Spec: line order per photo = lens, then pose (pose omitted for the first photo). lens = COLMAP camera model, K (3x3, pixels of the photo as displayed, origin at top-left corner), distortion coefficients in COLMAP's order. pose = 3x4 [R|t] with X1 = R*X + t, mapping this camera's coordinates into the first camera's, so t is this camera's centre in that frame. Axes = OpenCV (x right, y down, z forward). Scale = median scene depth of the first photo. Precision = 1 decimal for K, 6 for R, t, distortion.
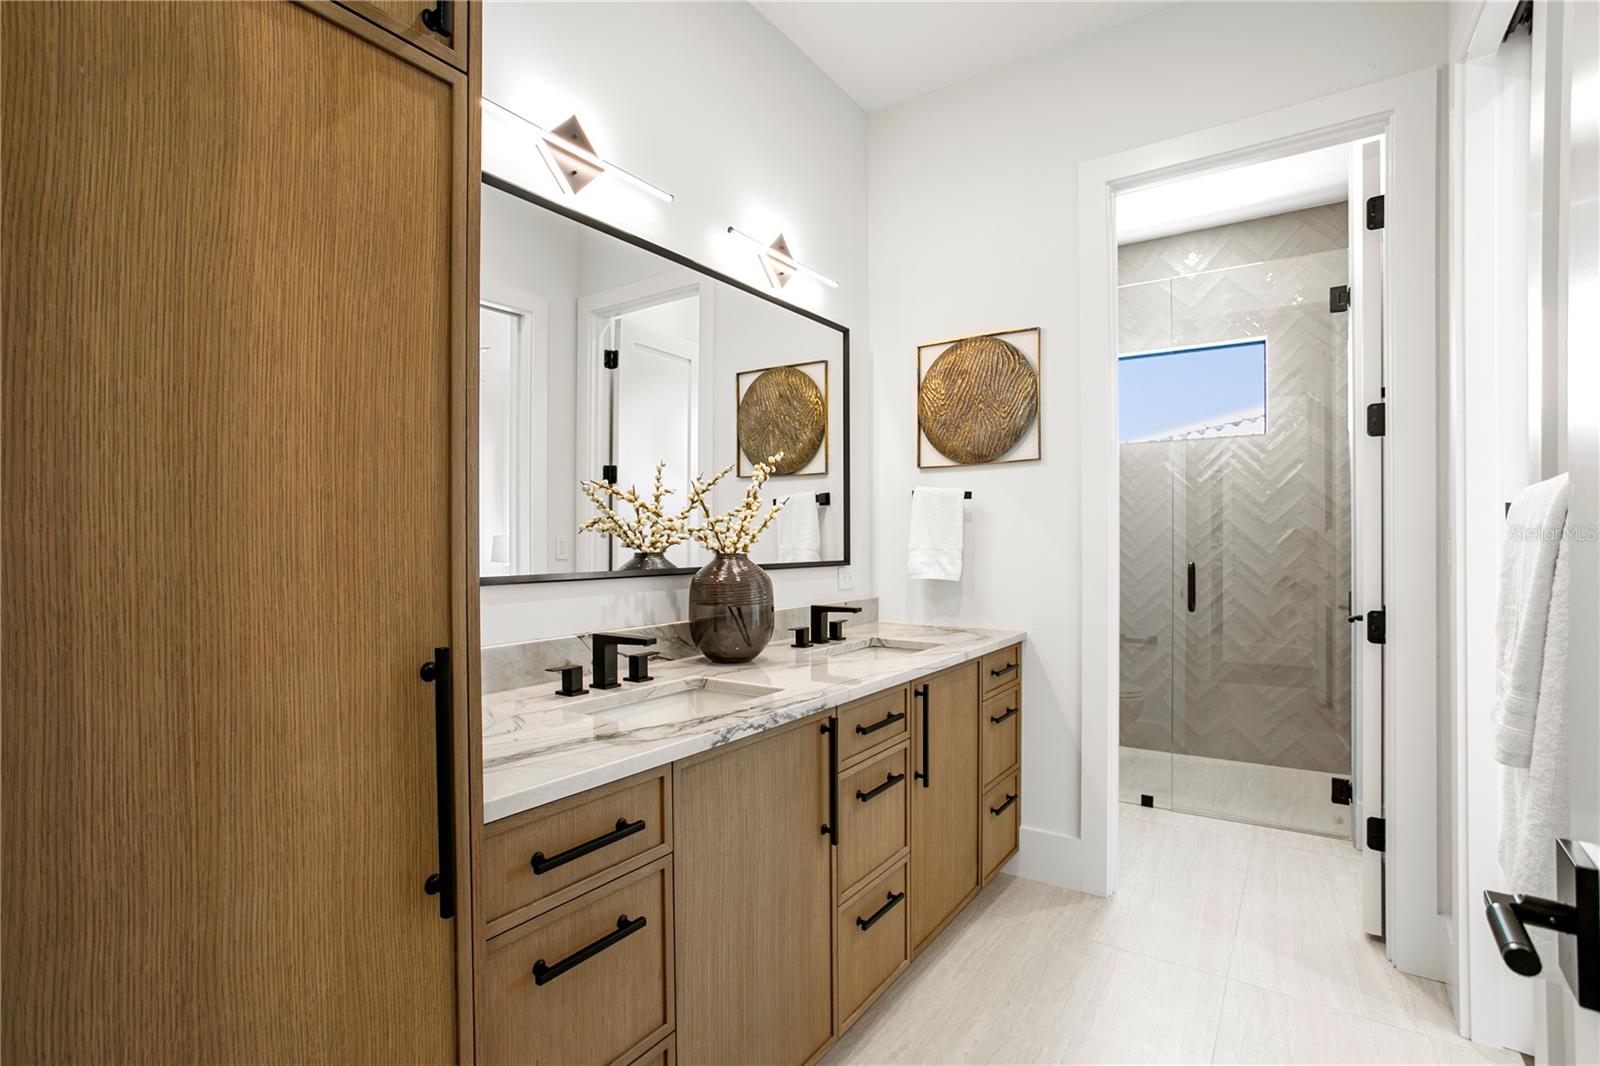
lens RADIAL K [[759.2, 0, 800.0], [0, 759.2, 533.0], [0, 0, 1]] dist [-0.029799, 0.000758]
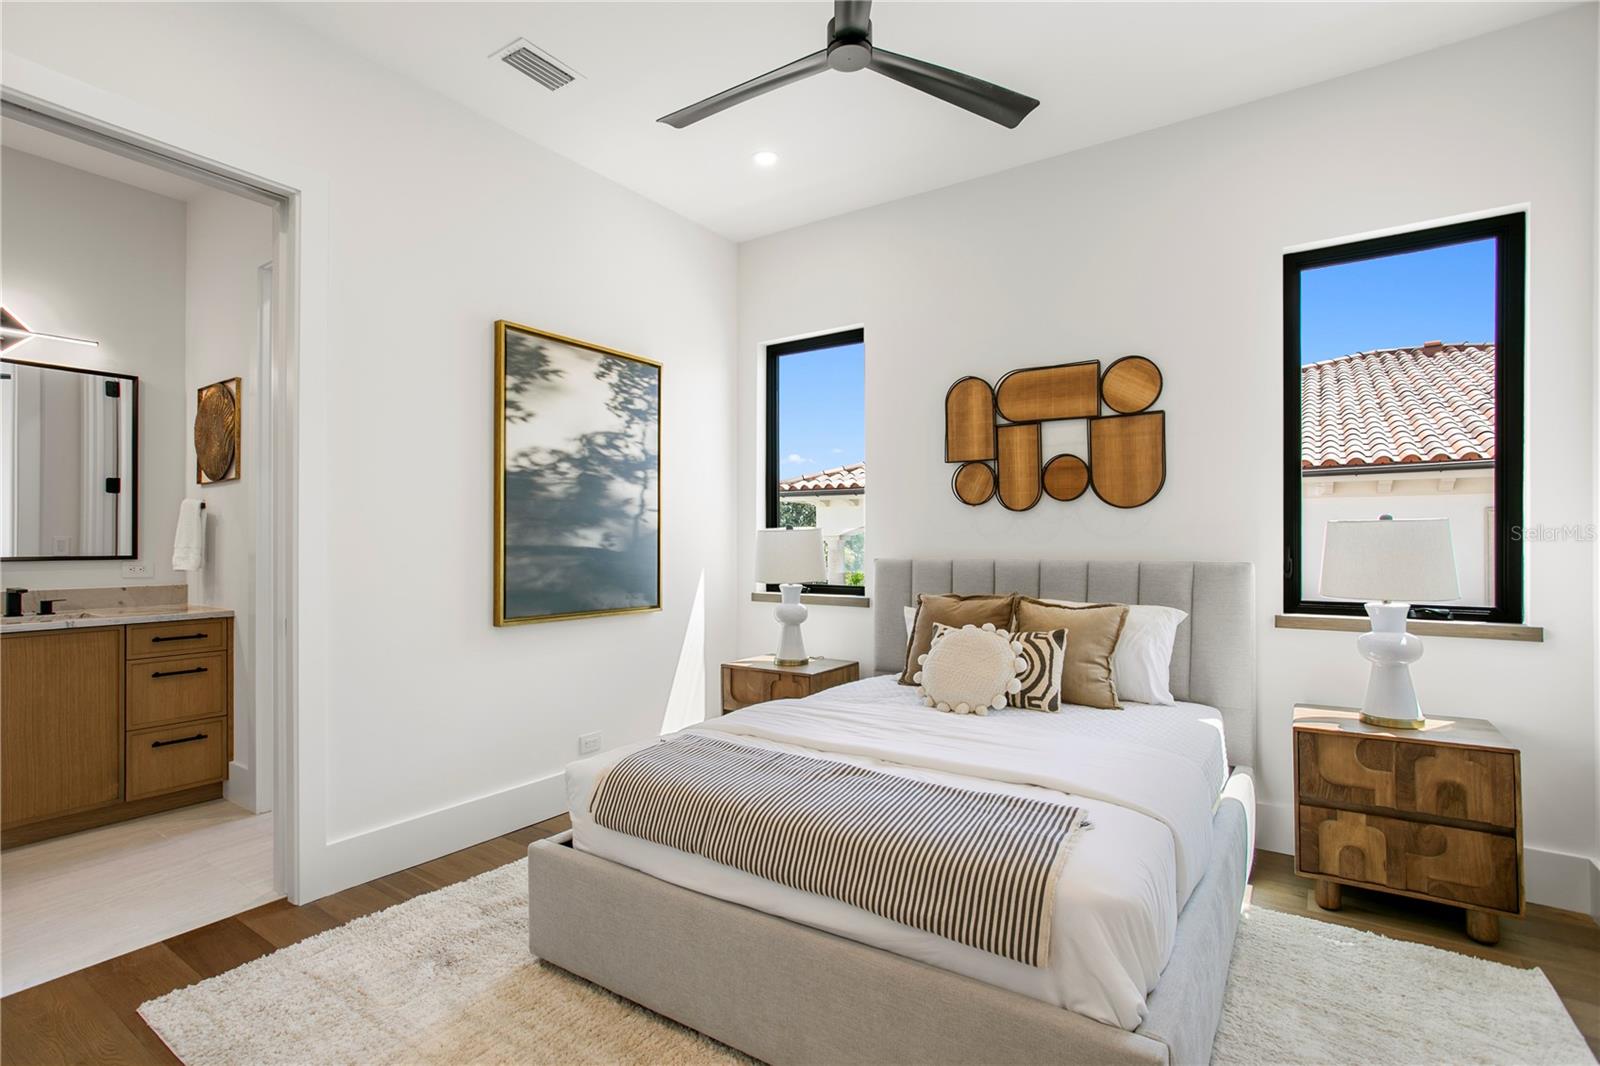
lens RADIAL K [[759.2, 0, 800.0], [0, 759.2, 533.0], [0, 0, 1]] dist [-0.029799, 0.000758]
pose [[0.999965, 0.005517, 0.006294, 1.267904], [-0.005511, 0.999984, -0.001041, -0.008263], [-0.006299, 0.001006, 0.999980, -0.286576]]
